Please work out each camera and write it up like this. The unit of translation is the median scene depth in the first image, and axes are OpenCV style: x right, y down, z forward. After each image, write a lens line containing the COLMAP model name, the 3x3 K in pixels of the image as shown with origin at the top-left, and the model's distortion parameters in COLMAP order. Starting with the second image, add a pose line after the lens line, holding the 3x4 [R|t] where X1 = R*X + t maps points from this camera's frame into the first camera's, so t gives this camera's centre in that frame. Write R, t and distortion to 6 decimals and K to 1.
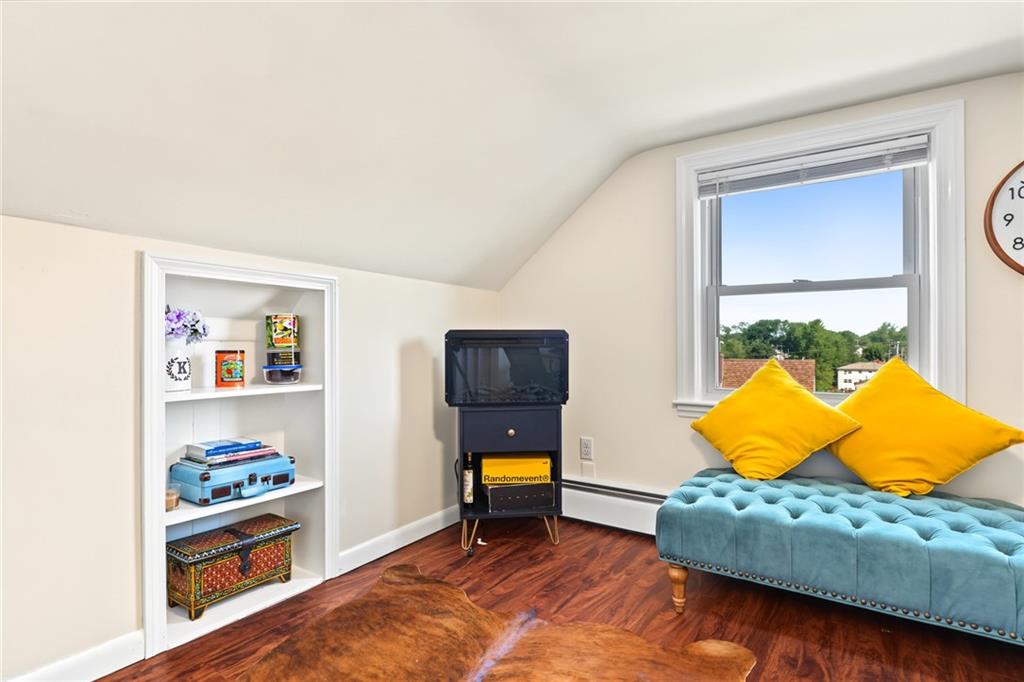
lens RADIAL K [[513.4, 0, 511.1], [0, 513.4, 344.4], [0, 0, 1]] dist [-0.001060, 0.000104]
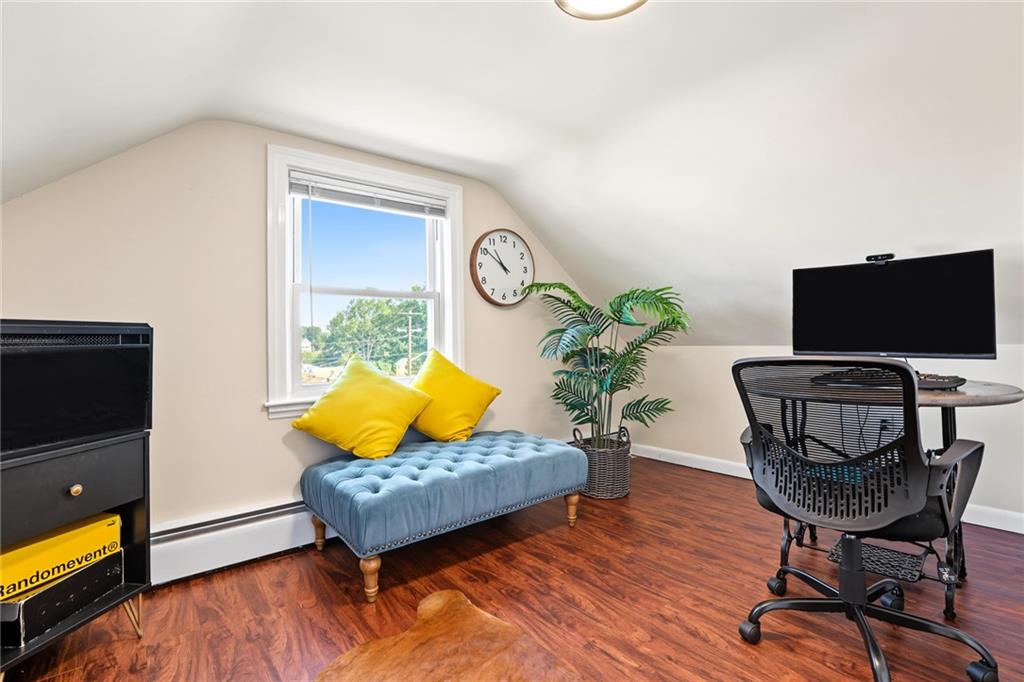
lens RADIAL K [[464.9, 0, 510.8], [0, 464.9, 334.0], [0, 0, 1]] dist [-0.003513, -0.000850]
pose [[0.302152, 0.007408, 0.953231, -0.378827], [0.018158, 0.999744, -0.013525, 0.004425], [-0.953087, 0.021395, 0.301940, 0.354361]]
